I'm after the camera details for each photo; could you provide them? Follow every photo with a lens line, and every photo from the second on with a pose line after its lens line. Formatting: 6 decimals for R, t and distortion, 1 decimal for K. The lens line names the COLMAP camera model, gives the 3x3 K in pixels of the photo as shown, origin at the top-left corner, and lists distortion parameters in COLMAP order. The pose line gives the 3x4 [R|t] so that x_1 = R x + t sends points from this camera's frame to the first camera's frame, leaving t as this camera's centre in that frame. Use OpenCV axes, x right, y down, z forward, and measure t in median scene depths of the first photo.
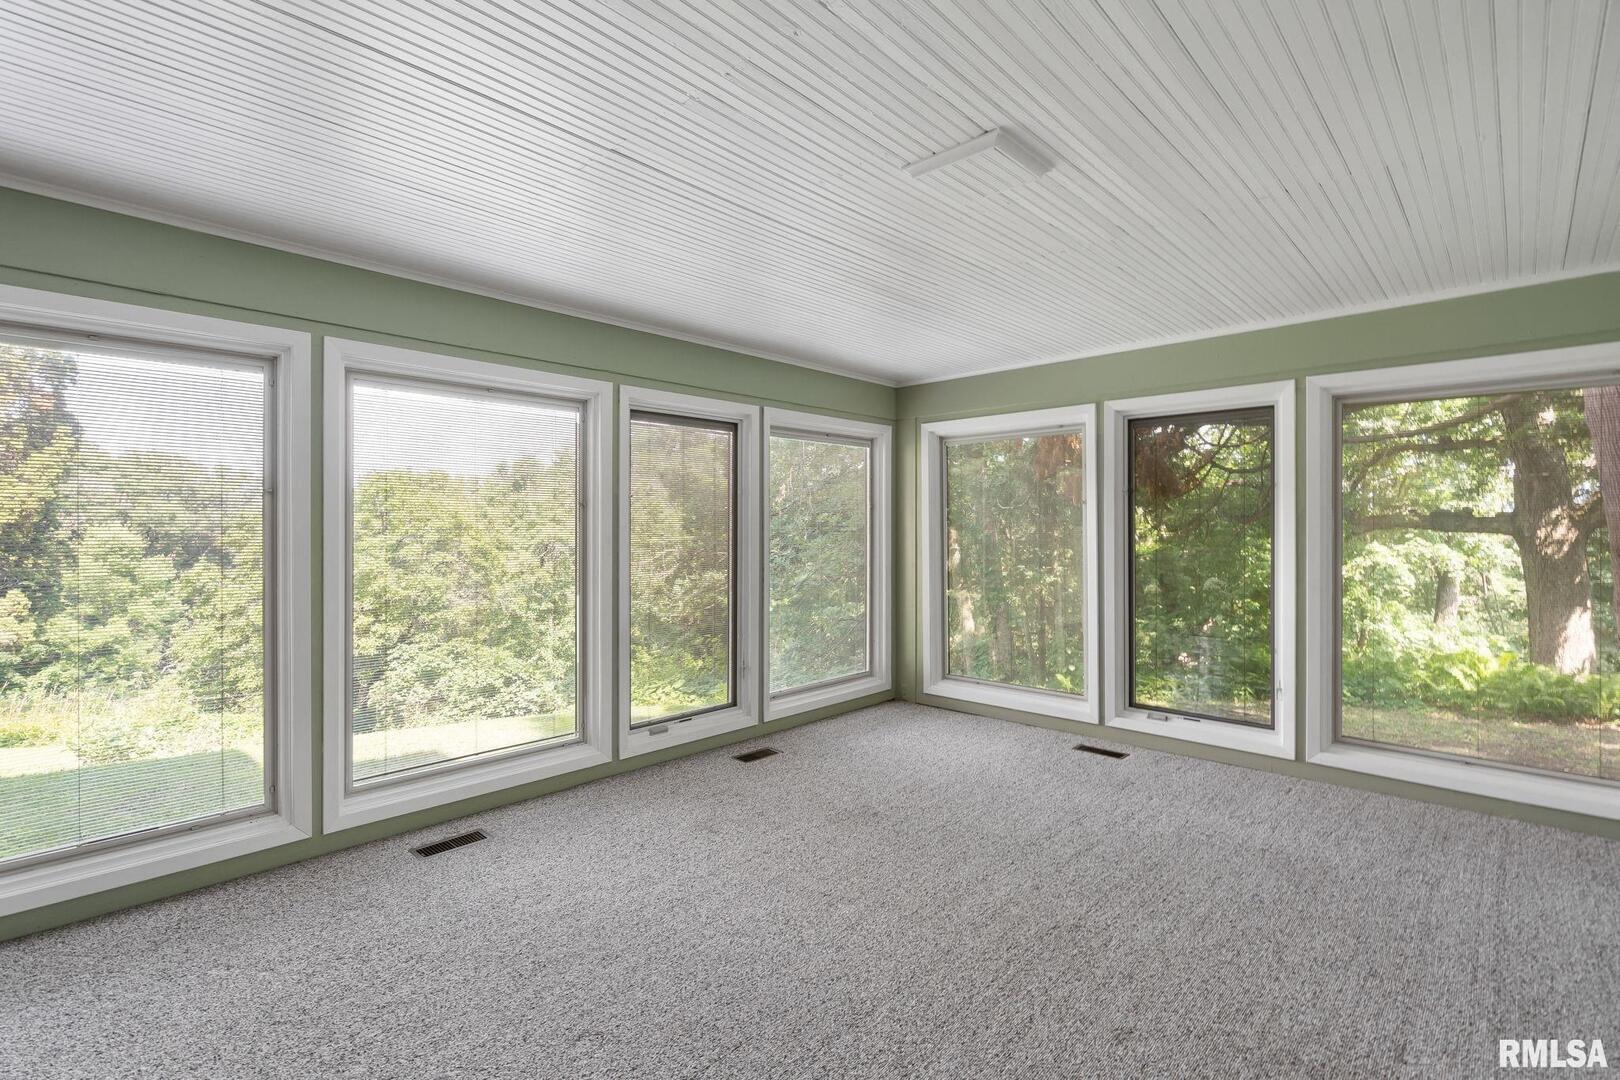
lens RADIAL K [[743.3, 0, 810.0], [0, 743.3, 540.0], [0, 0, 1]] dist [-0.001288, -0.000242]
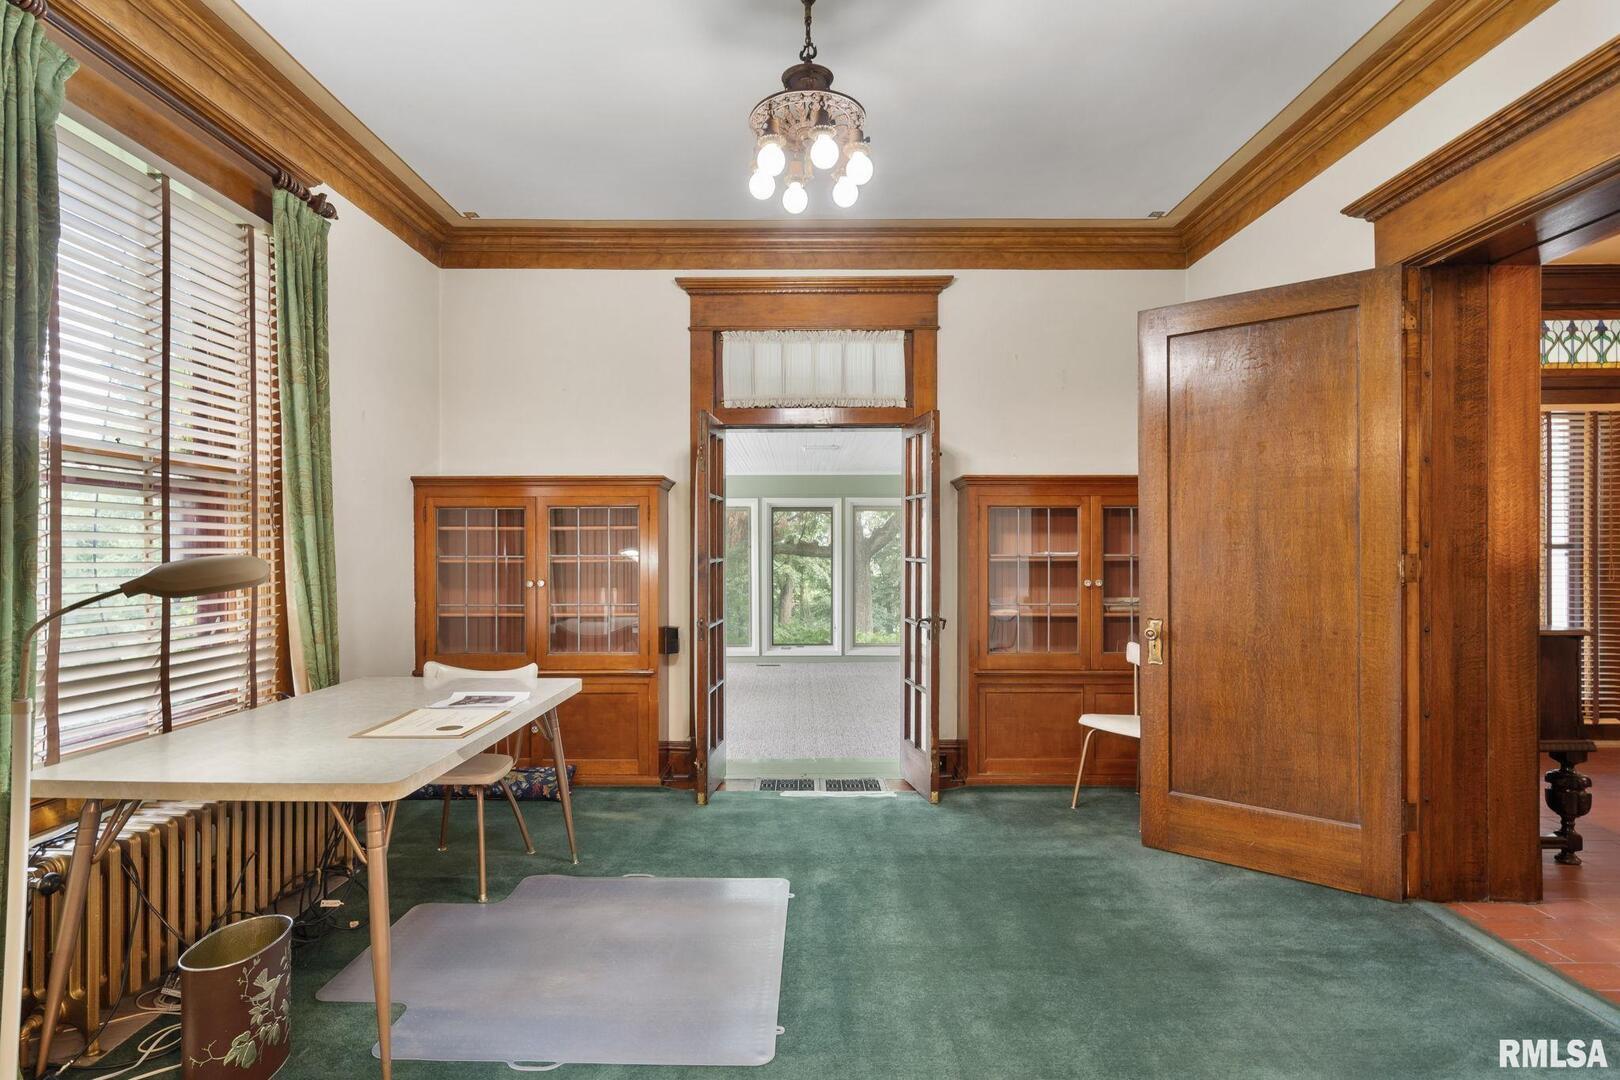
lens RADIAL K [[743.3, 0, 810.0], [0, 743.3, 540.0], [0, 0, 1]] dist [-0.001288, -0.000242]
pose [[0.730143, 0.017744, 0.683064, -1.001940], [0.003072, 0.999567, -0.029250, -0.007264], [-0.683288, 0.023455, 0.729772, -0.648723]]
